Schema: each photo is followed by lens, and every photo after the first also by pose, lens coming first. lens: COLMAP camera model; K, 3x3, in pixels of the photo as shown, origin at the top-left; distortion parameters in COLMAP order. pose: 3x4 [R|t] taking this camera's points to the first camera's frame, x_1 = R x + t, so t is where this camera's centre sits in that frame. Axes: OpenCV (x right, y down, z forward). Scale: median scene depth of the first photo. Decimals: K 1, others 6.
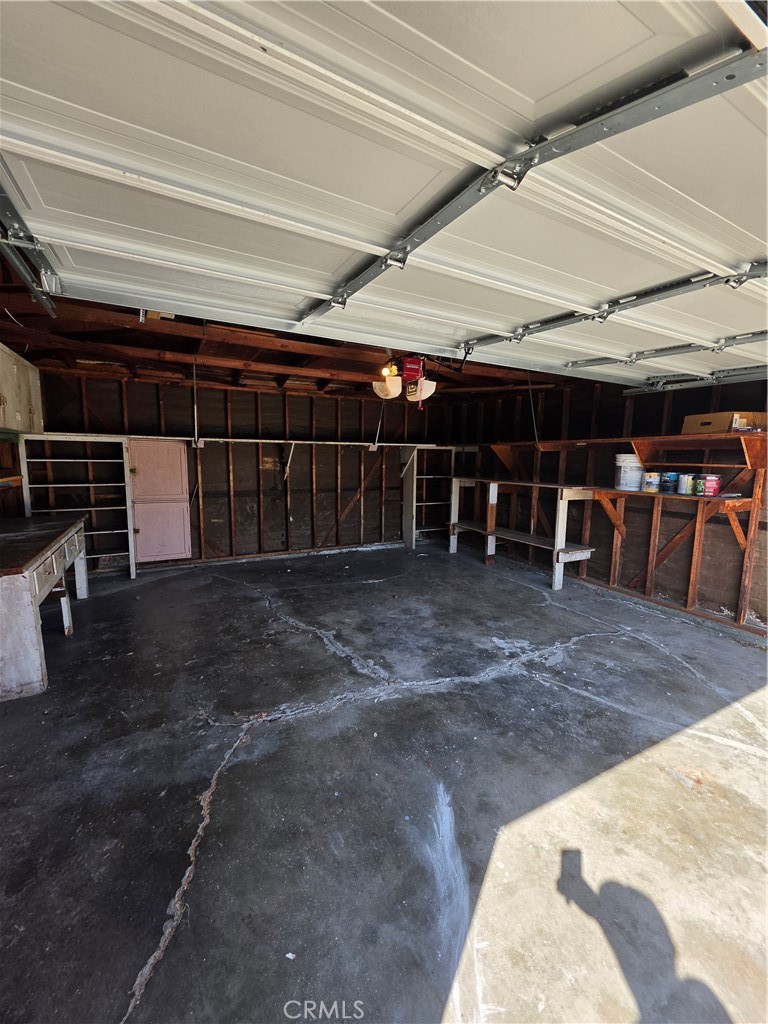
lens RADIAL K [[408.9, 0, 381.5], [0, 408.9, 511.5], [0, 0, 1]] dist [-0.001245, 0.000266]
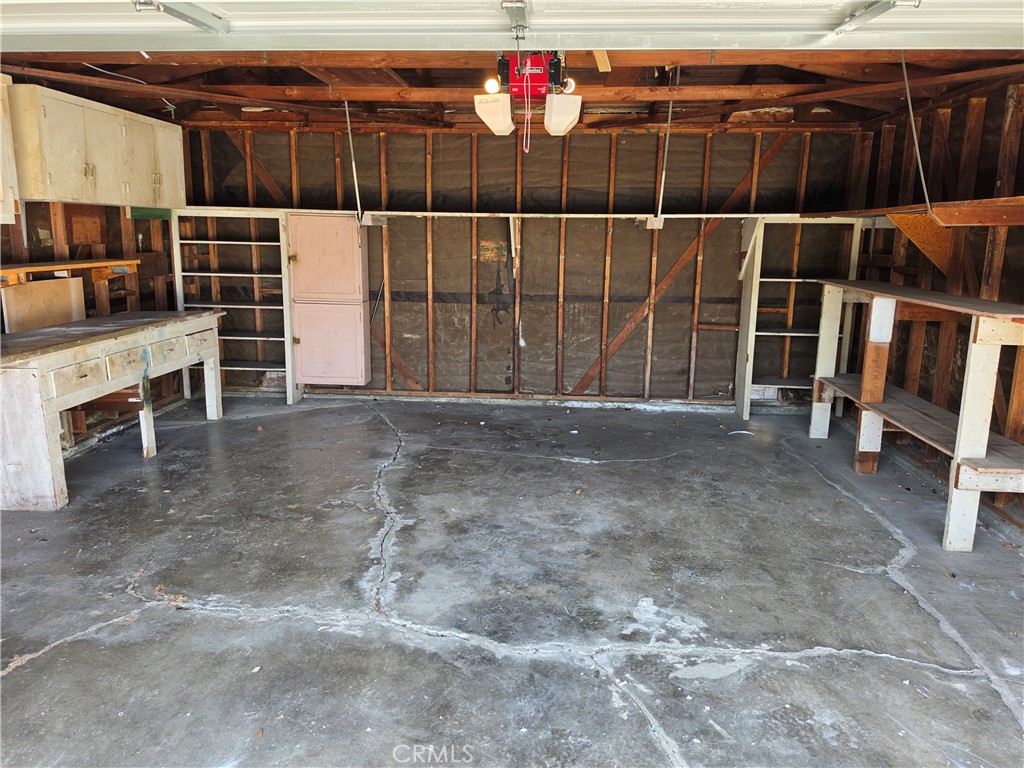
lens RADIAL K [[697.3, 0, 512.0], [0, 697.3, 384.0], [0, 0, 1]] dist [0.060678, -0.084778]
pose [[0.849307, 0.108675, -0.516593, 0.425086], [-0.072007, 0.993283, 0.090572, -0.018880], [0.522966, -0.039726, 0.851427, 0.134563]]
